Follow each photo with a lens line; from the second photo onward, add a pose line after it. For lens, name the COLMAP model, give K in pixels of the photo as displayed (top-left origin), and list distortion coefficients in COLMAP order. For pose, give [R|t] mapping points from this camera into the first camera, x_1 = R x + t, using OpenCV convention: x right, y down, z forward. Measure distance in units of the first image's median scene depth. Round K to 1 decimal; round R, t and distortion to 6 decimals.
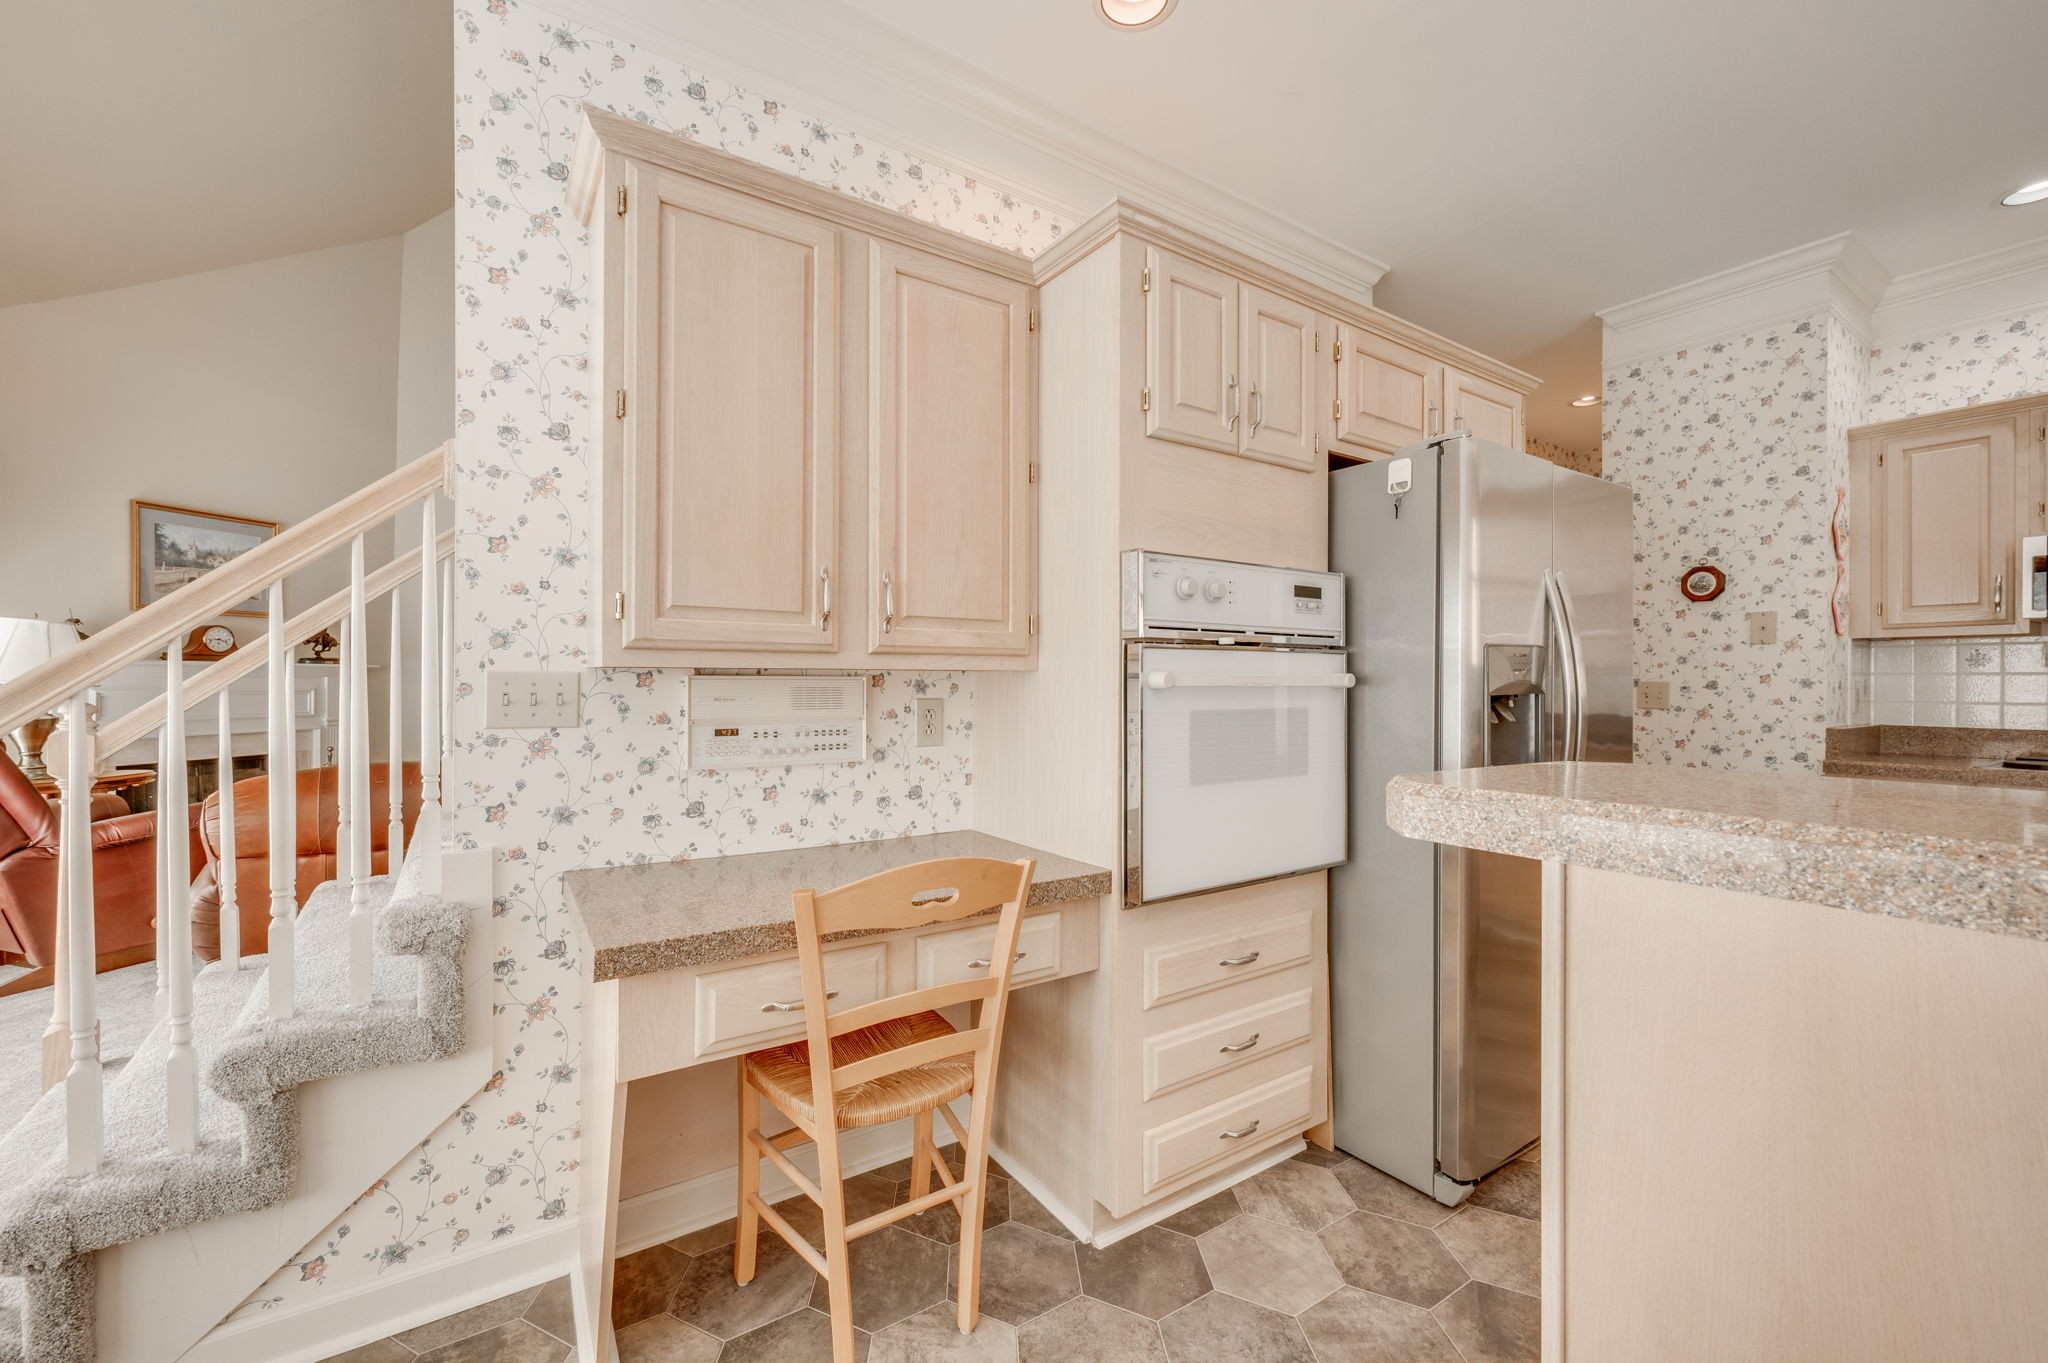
lens RADIAL K [[834.7, 0, 1033.2], [0, 834.7, 678.8], [0, 0, 1]] dist [-0.005170, 0.000498]
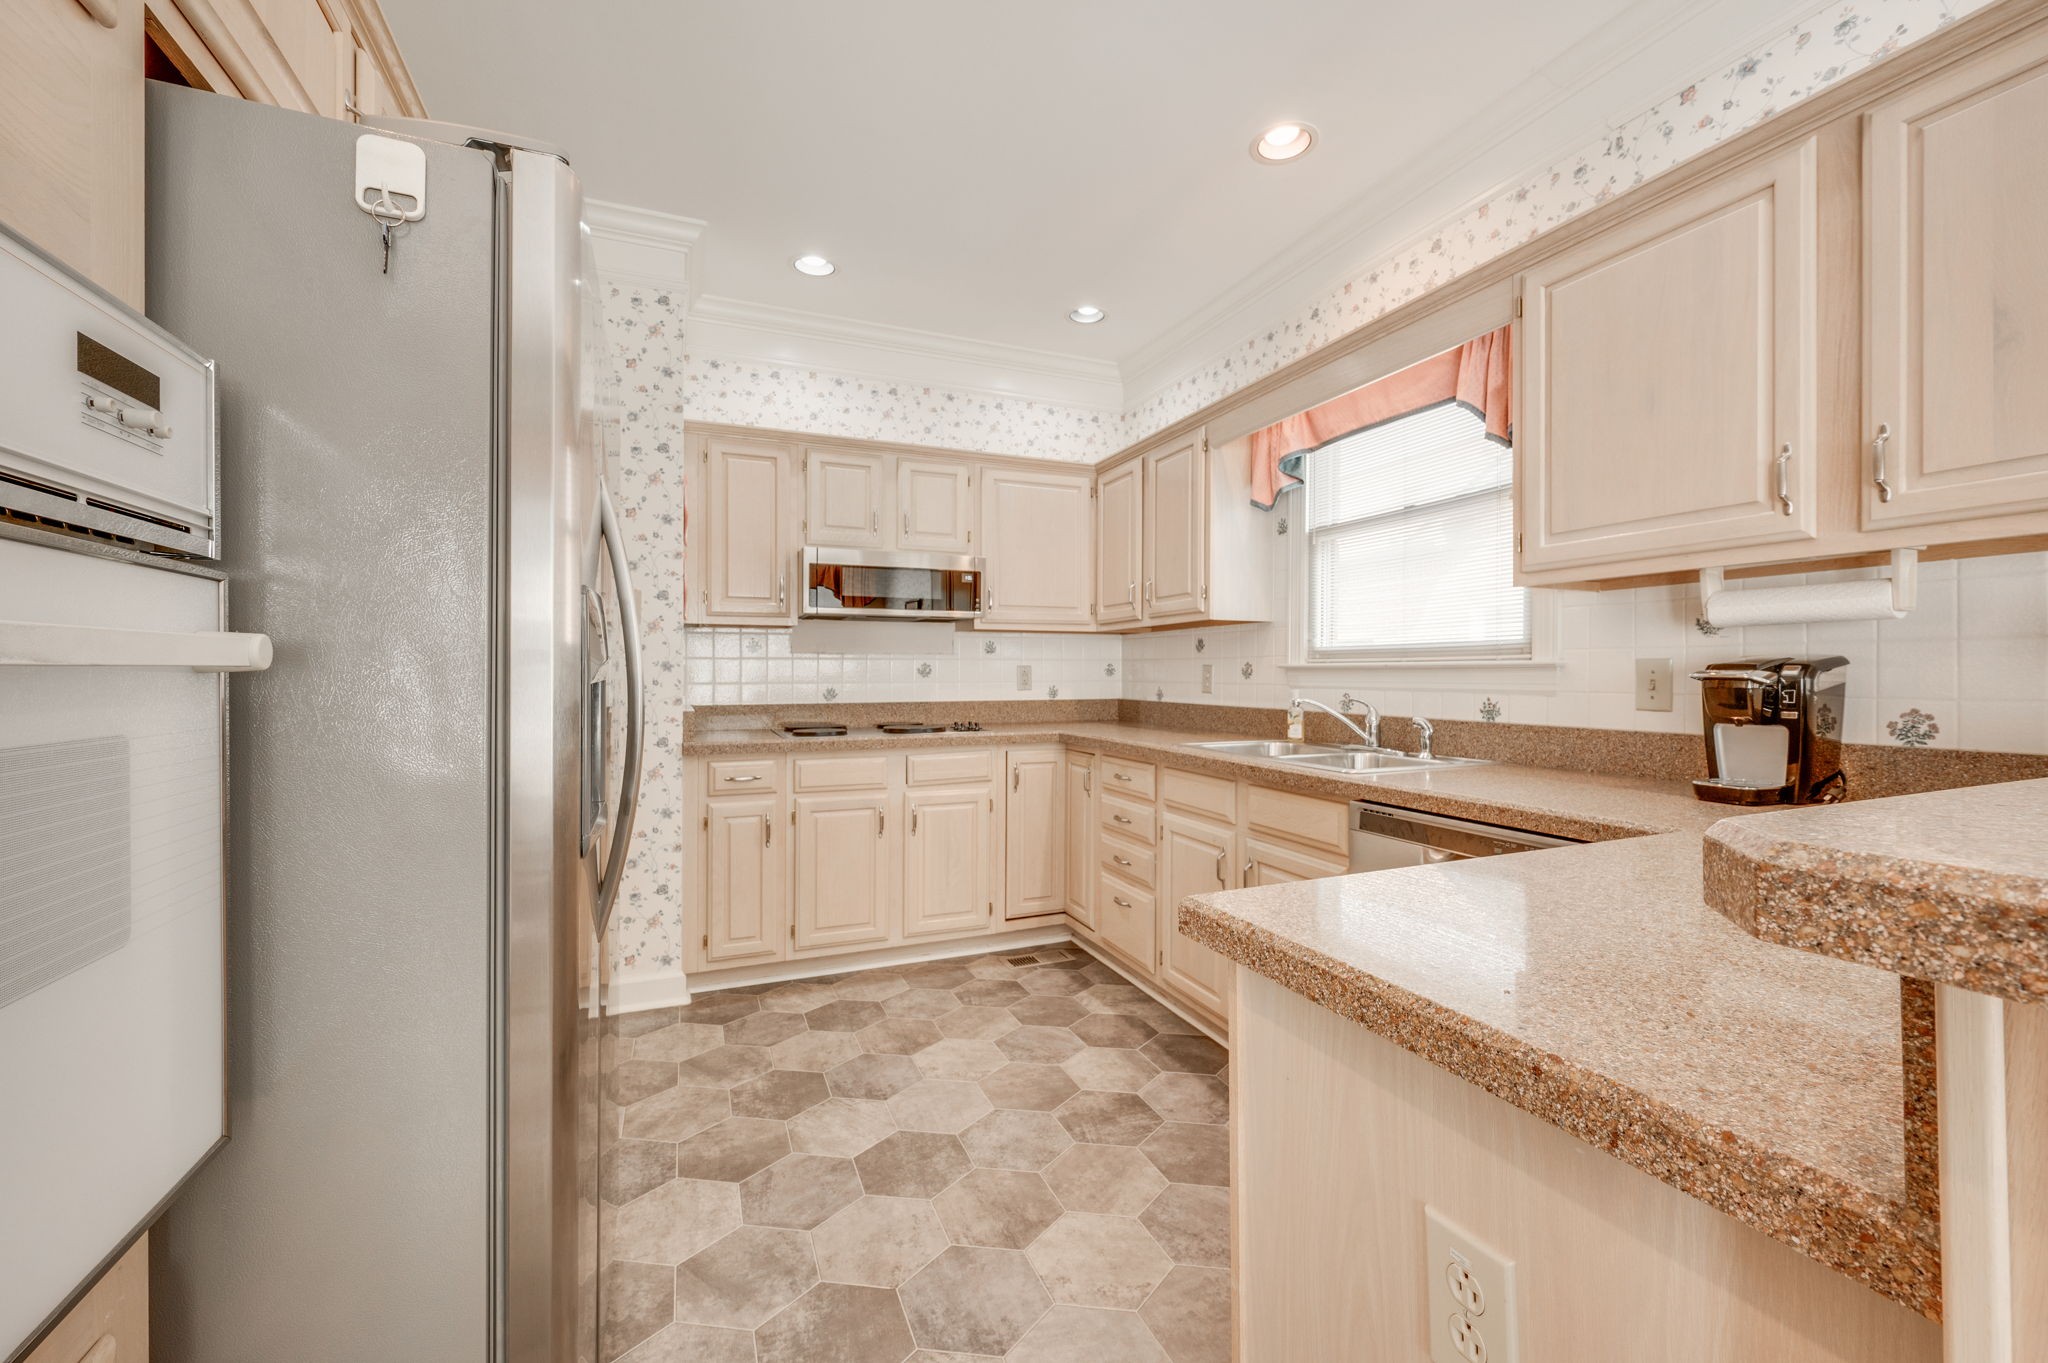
lens RADIAL K [[834.7, 0, 1031.1], [0, 834.7, 669.0], [0, 0, 1]] dist [-0.005170, 0.000498]
pose [[0.195289, -0.001009, 0.980745, 0.111299], [-0.001889, 0.999997, 0.001405, 0.012984], [-0.980744, -0.002127, 0.195287, 0.789073]]
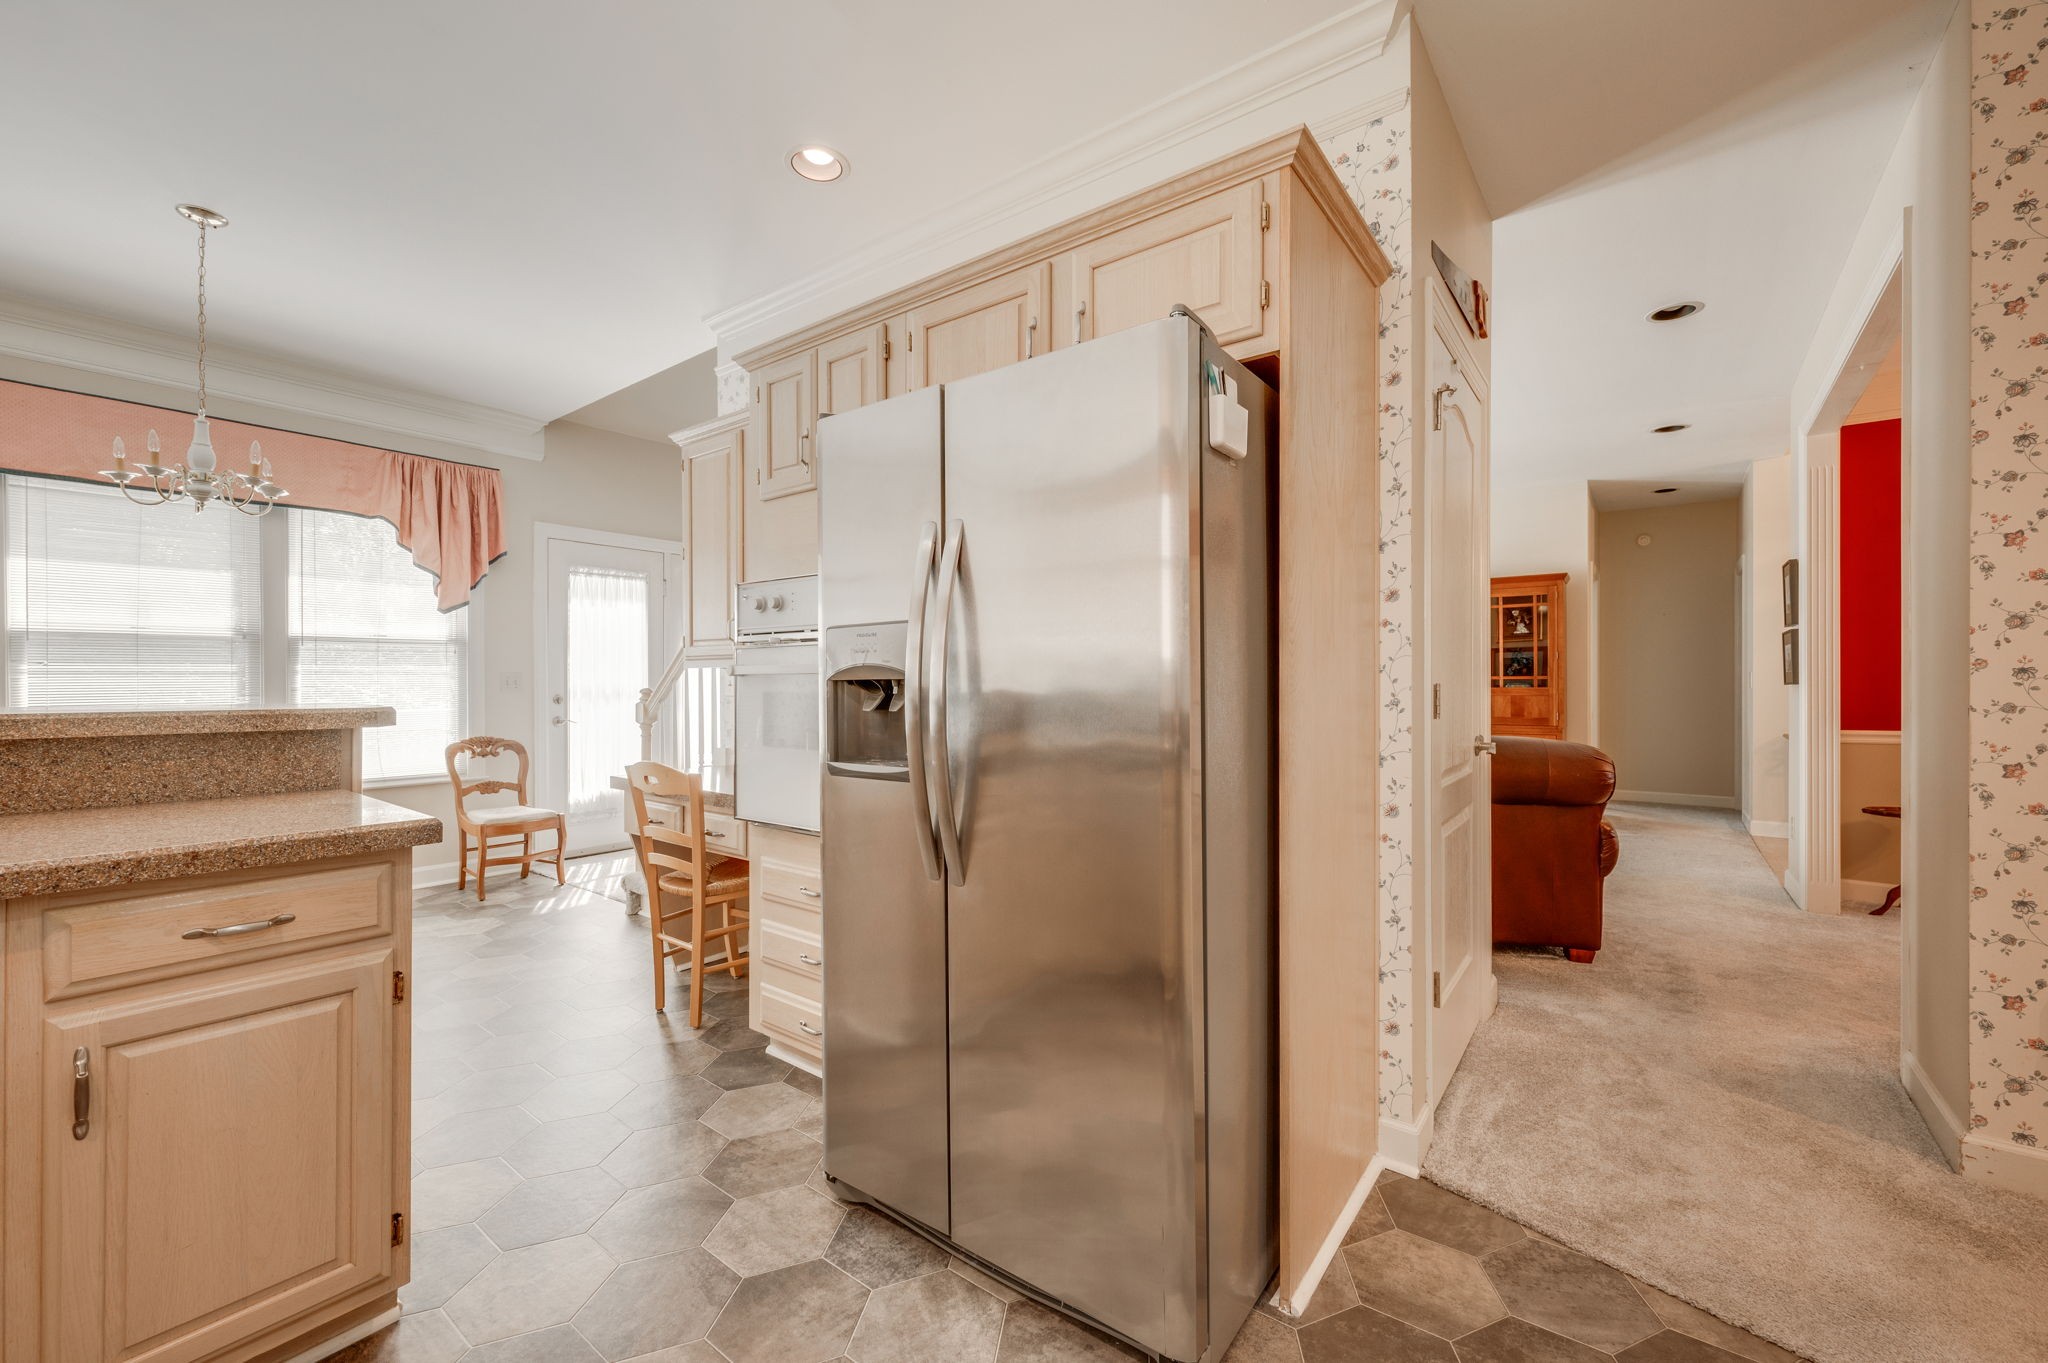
lens RADIAL K [[834.7, 0, 1077.0], [0, 834.7, 679.0], [0, 0, 1]] dist [-0.005170, 0.000498]
pose [[0.353546, -0.005743, -0.935399, 1.872500], [0.004359, 0.999980, -0.004491, 0.029801], [0.935407, -0.002490, 0.353564, 1.112387]]
